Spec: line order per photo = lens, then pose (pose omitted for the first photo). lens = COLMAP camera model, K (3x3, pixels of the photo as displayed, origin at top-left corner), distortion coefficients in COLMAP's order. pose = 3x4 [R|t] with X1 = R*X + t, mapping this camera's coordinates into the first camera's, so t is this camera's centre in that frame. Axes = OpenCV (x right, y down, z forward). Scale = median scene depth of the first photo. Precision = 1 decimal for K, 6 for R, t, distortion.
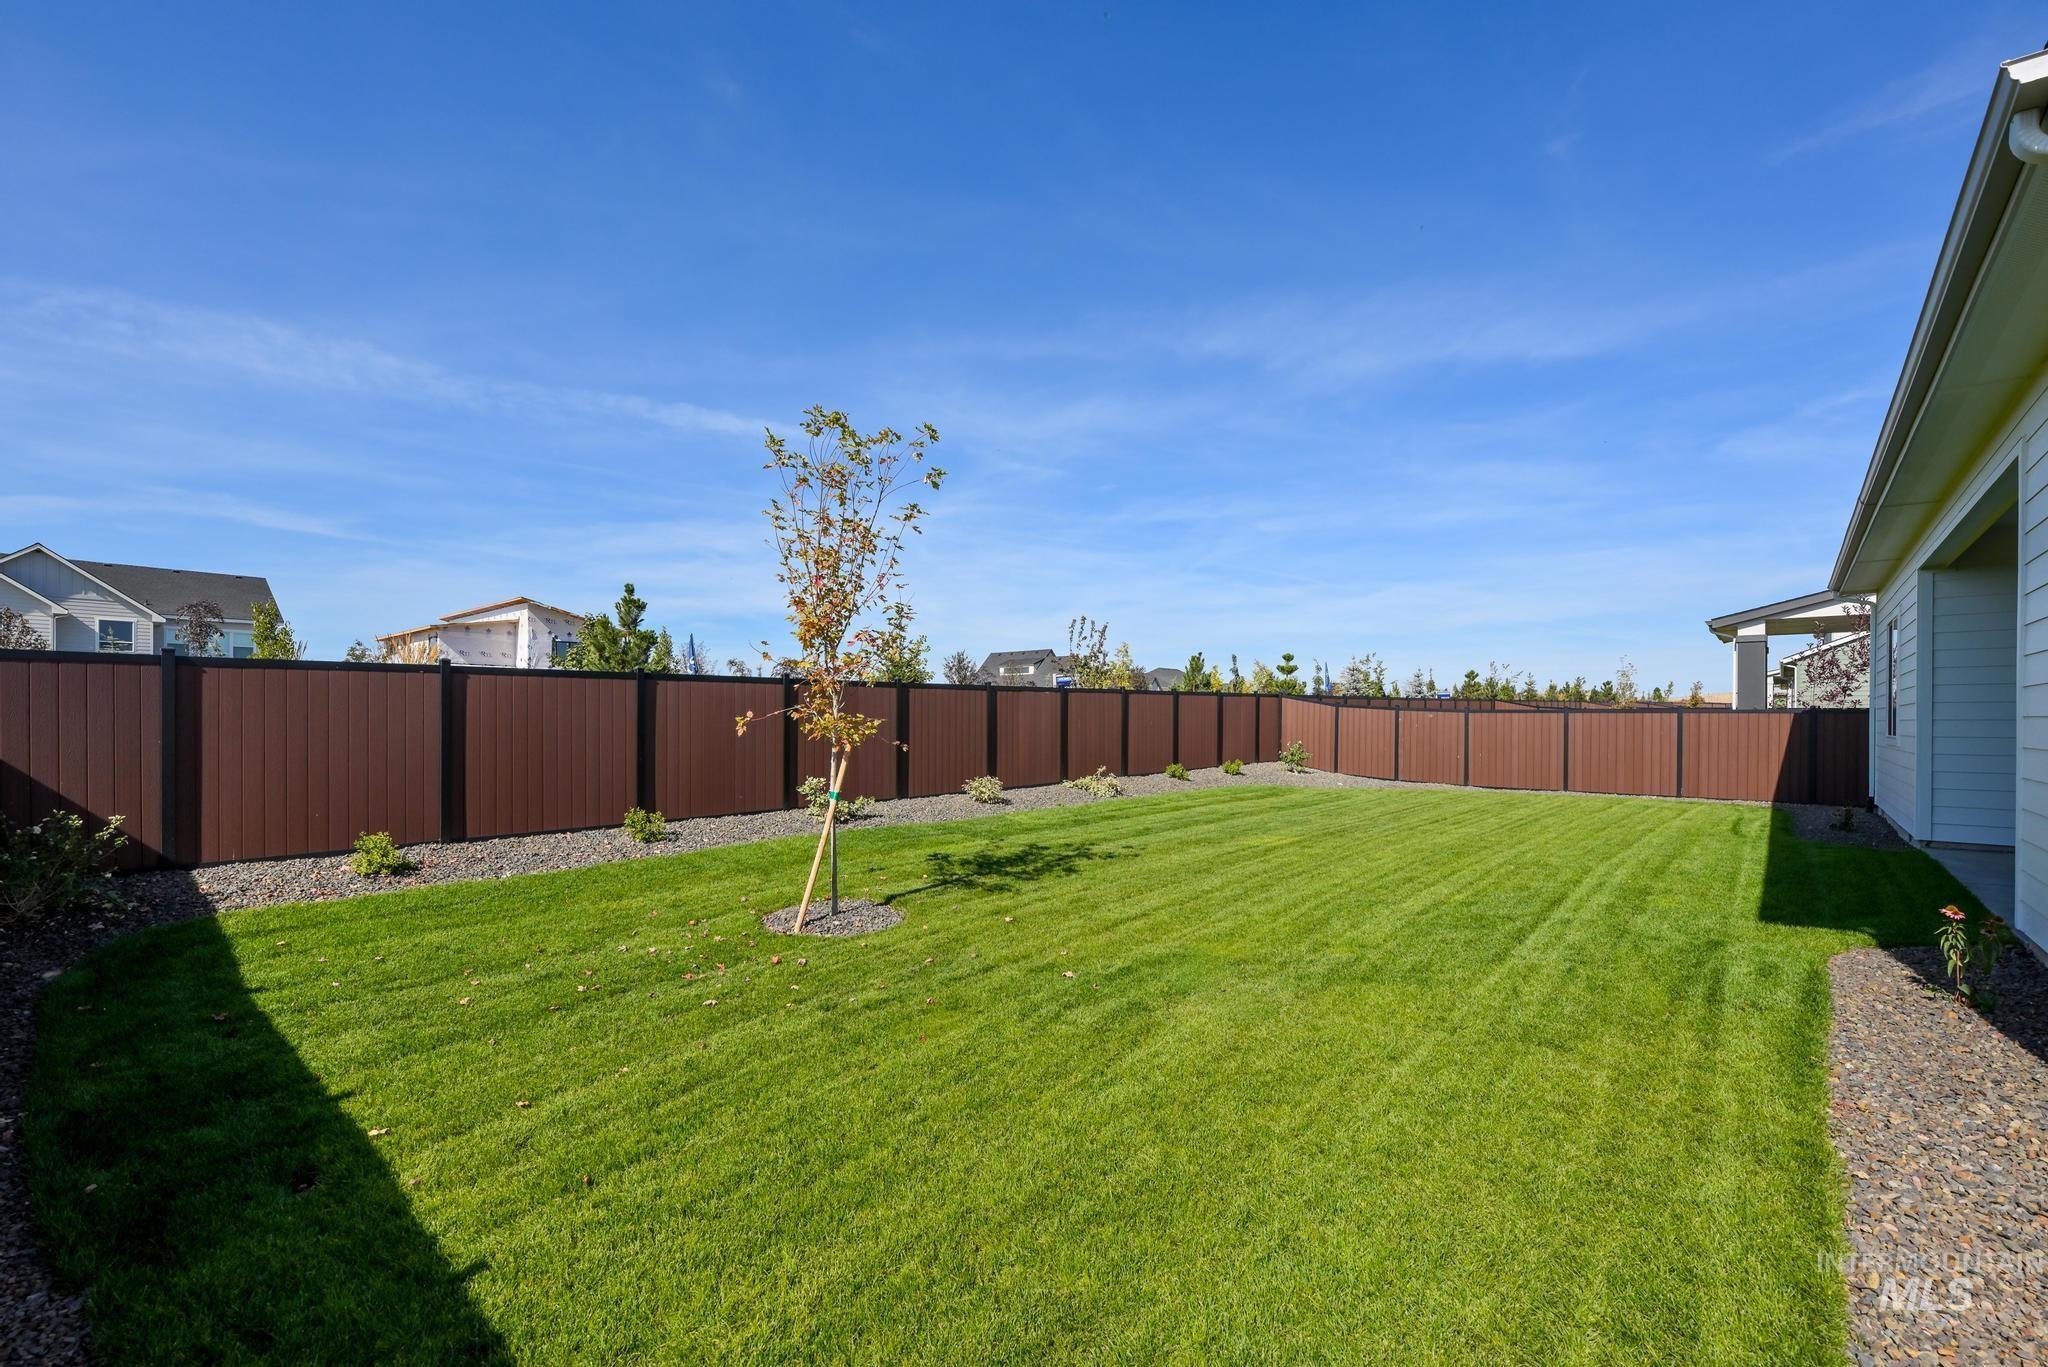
lens RADIAL K [[866.7, 0, 1019.4], [0, 866.7, 701.0], [0, 0, 1]] dist [-0.000976, -0.000455]
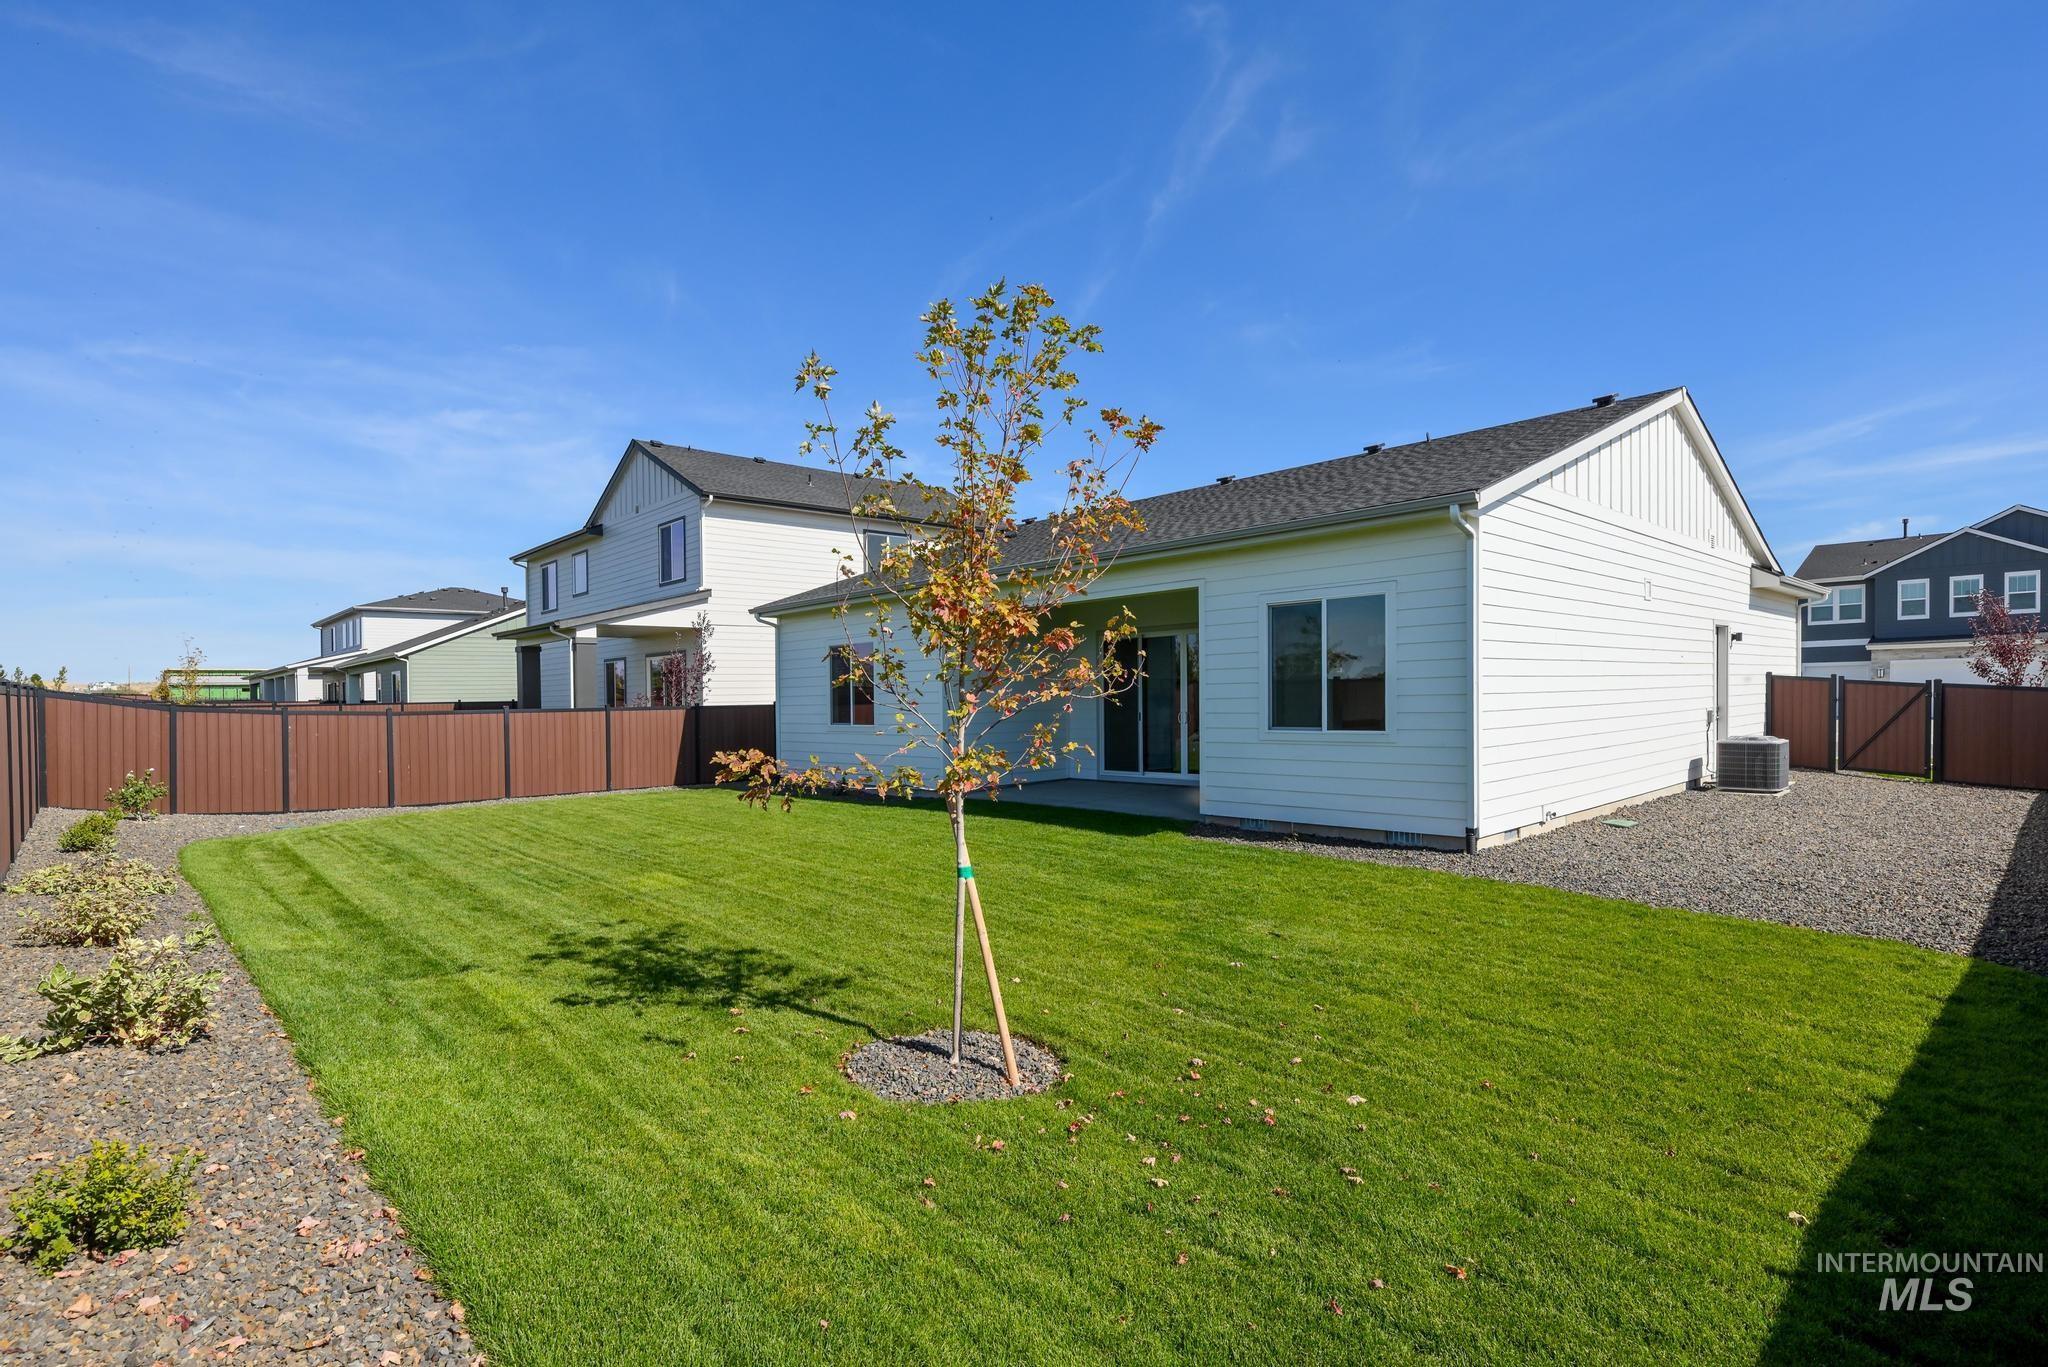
lens RADIAL K [[980.4, 0, 1024.6], [0, 980.4, 689.2], [0, 0, 1]] dist [-0.000272, 0.000002]
pose [[0.118353, -0.011908, 0.992900, -0.355356], [-0.007077, 0.999893, 0.012835, -0.031371], [-0.992946, -0.008546, 0.118256, 0.307427]]
